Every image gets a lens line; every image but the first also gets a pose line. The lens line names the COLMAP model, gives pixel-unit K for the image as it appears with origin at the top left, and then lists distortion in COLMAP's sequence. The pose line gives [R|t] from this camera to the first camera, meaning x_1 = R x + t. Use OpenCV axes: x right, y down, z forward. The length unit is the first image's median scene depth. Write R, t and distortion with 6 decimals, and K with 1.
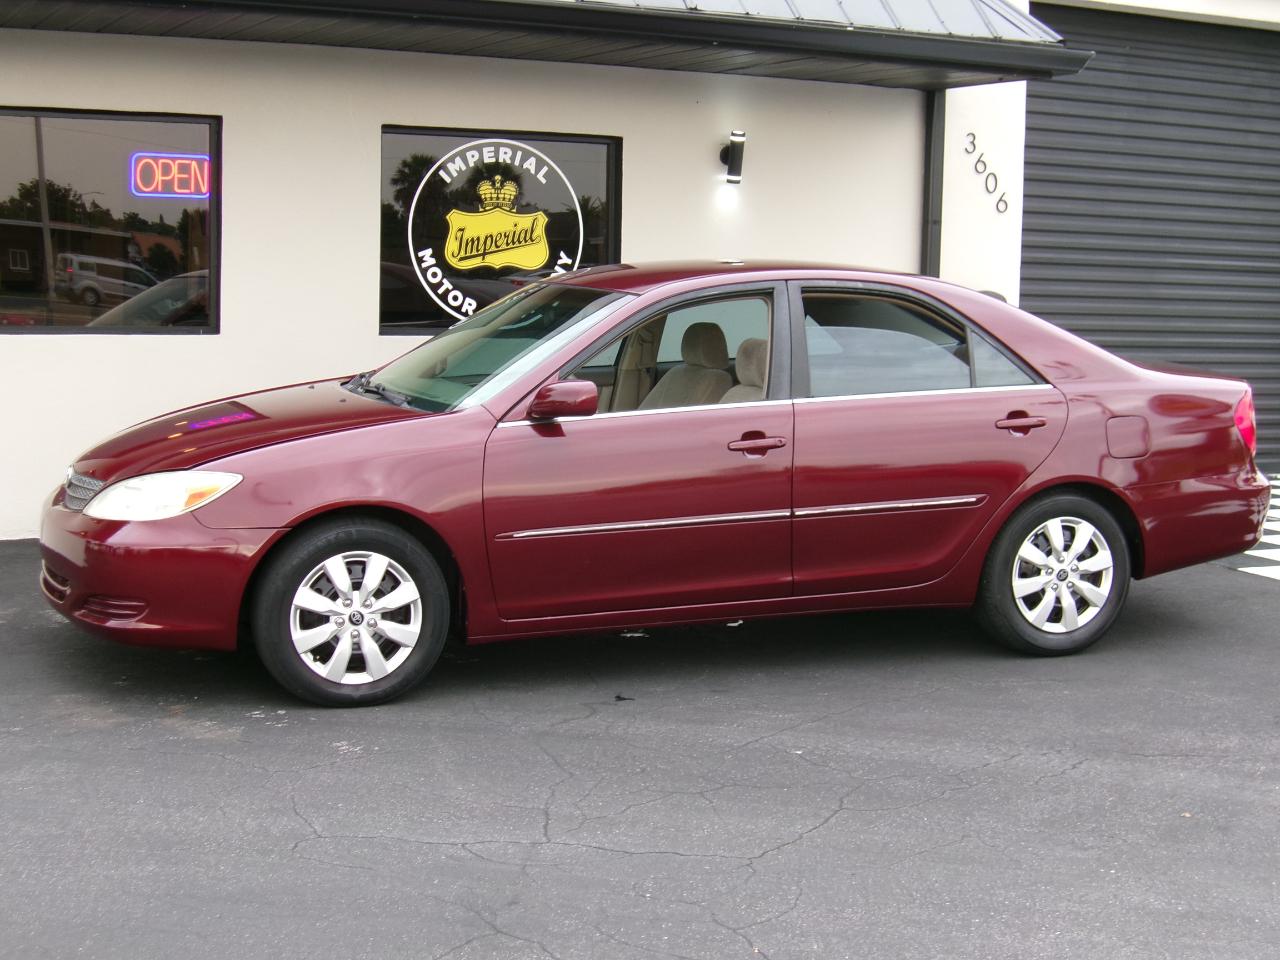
lens RADIAL K [[1969.3, 0, 634.2], [0, 1969.3, 491.4], [0, 0, 1]] dist [-0.108396, 0.000000]
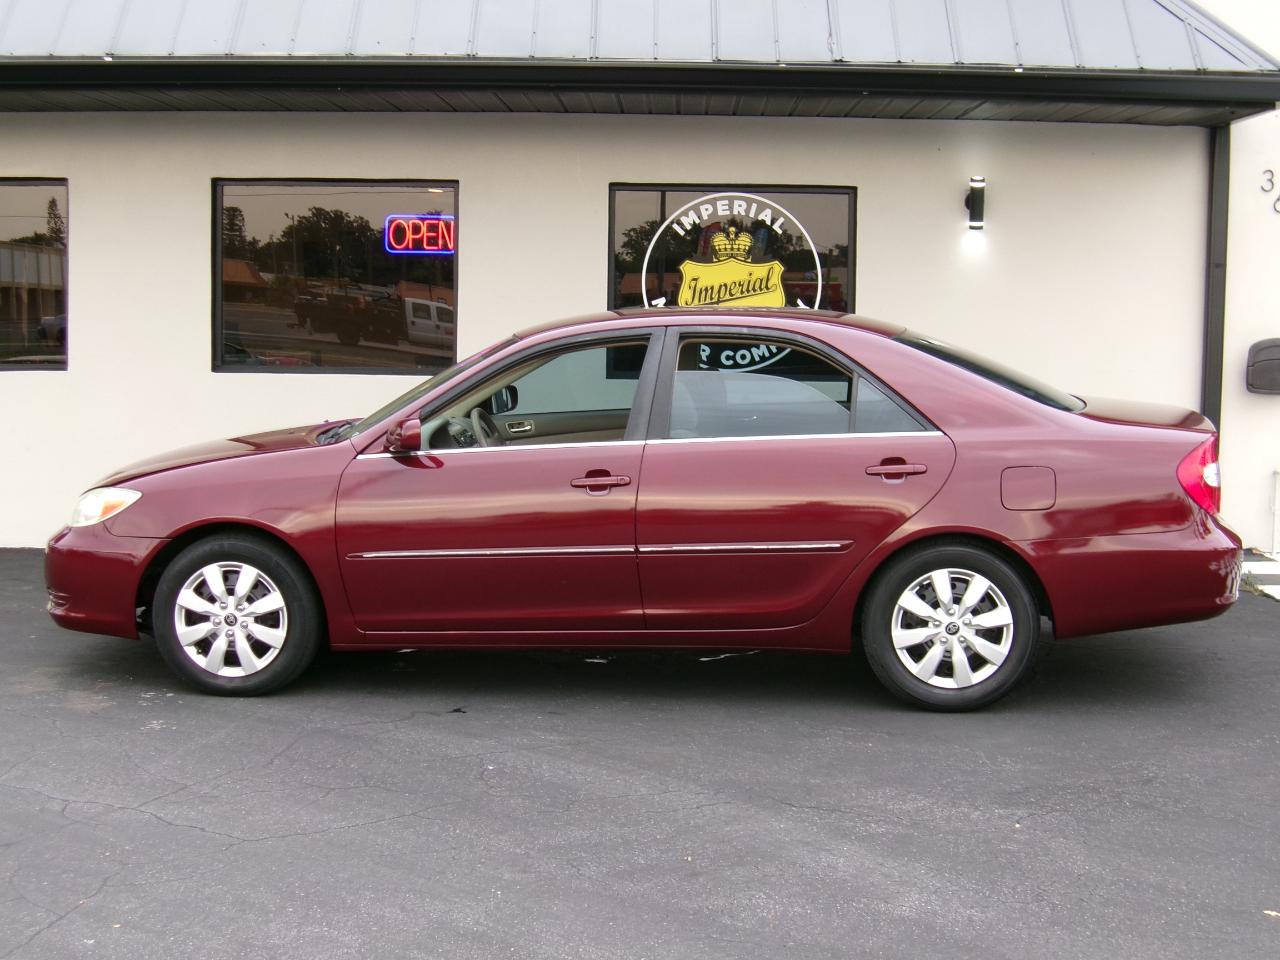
lens RADIAL K [[1969.3, 0, 640.6], [0, 1969.3, 488.9], [0, 0, 1]] dist [-0.108396, 0.000000]
pose [[0.896671, 0.032765, -0.441484, 0.372558], [-0.043917, 0.998922, -0.015063, -0.003603], [0.440515, 0.032895, 0.897143, 0.043564]]
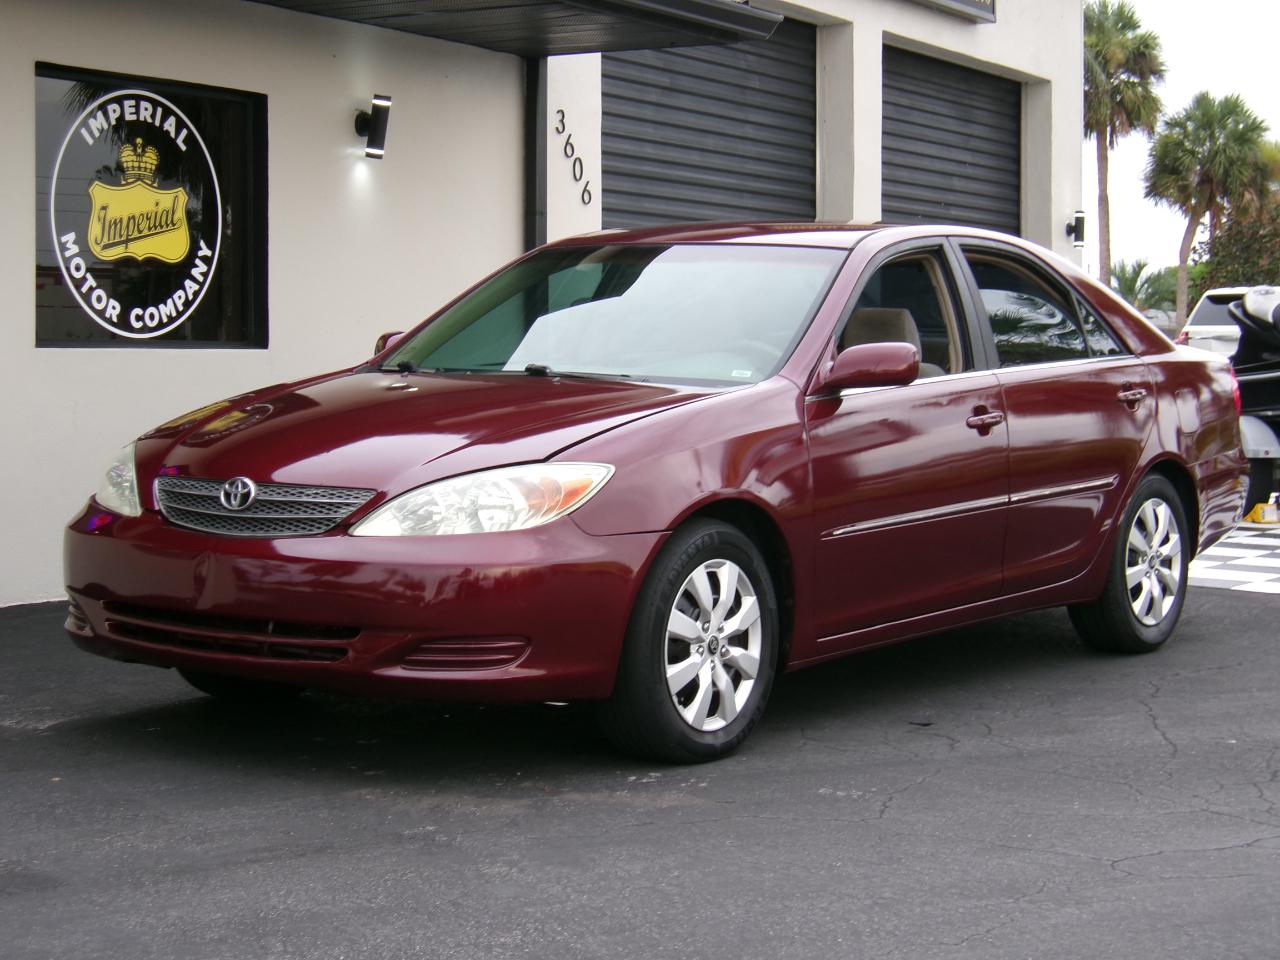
lens RADIAL K [[2445.7, 0, 645.2], [0, 2445.7, 479.7], [0, 0, 1]] dist [-0.100631, 0.000000]
pose [[0.838785, -0.044992, 0.542600, -0.442198], [0.076530, 0.996429, -0.035682, 0.020013], [-0.539057, 0.071455, 0.839233, 0.121843]]
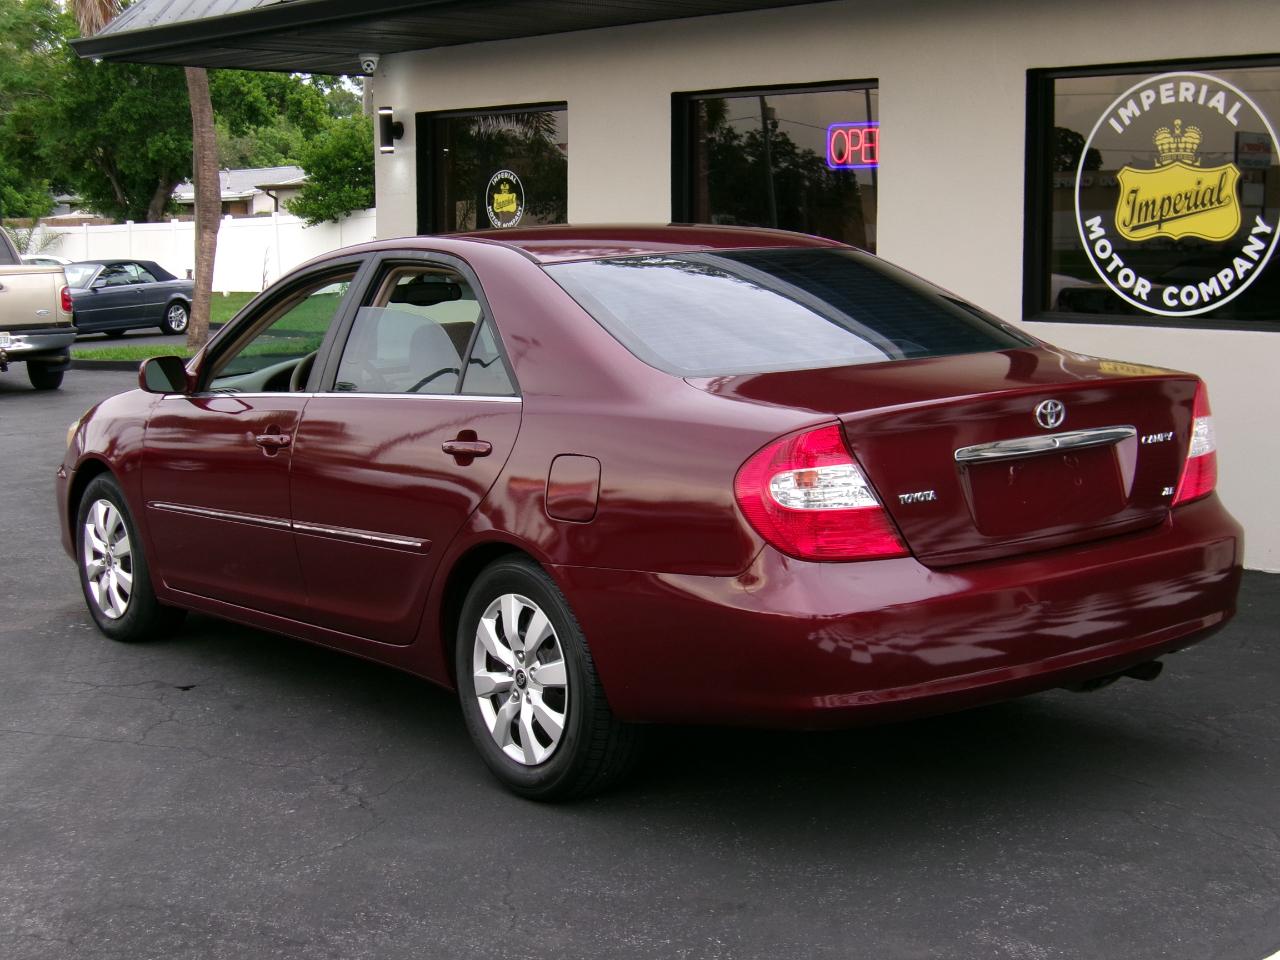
lens RADIAL K [[1969.3, 0, 647.1], [0, 1969.3, 491.0], [0, 0, 1]] dist [-0.108396, 0.000000]
pose [[0.293325, 0.105559, -0.950167, 0.641938], [-0.097802, 0.991984, 0.080012, -0.059791], [0.950997, 0.069458, 0.301298, 0.611133]]
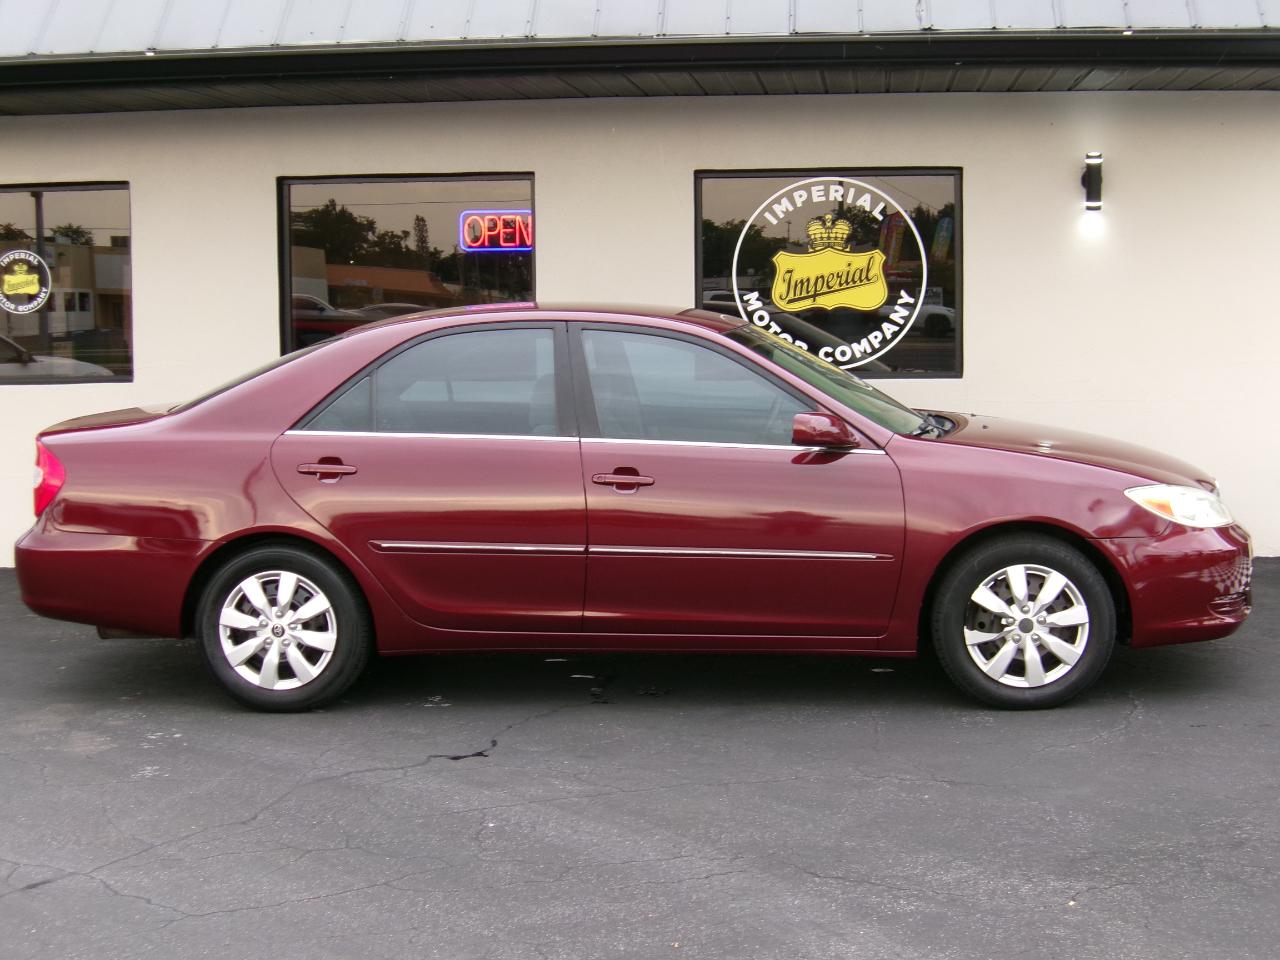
lens RADIAL K [[1969.3, 0, 640.9], [0, 1969.3, 488.7], [0, 0, 1]] dist [-0.108396, 0.000000]
pose [[0.850133, 0.021948, -0.526111, 0.384899], [-0.030913, 0.999488, -0.008255, -0.014949], [0.525661, 0.023281, 0.850376, 0.133458]]
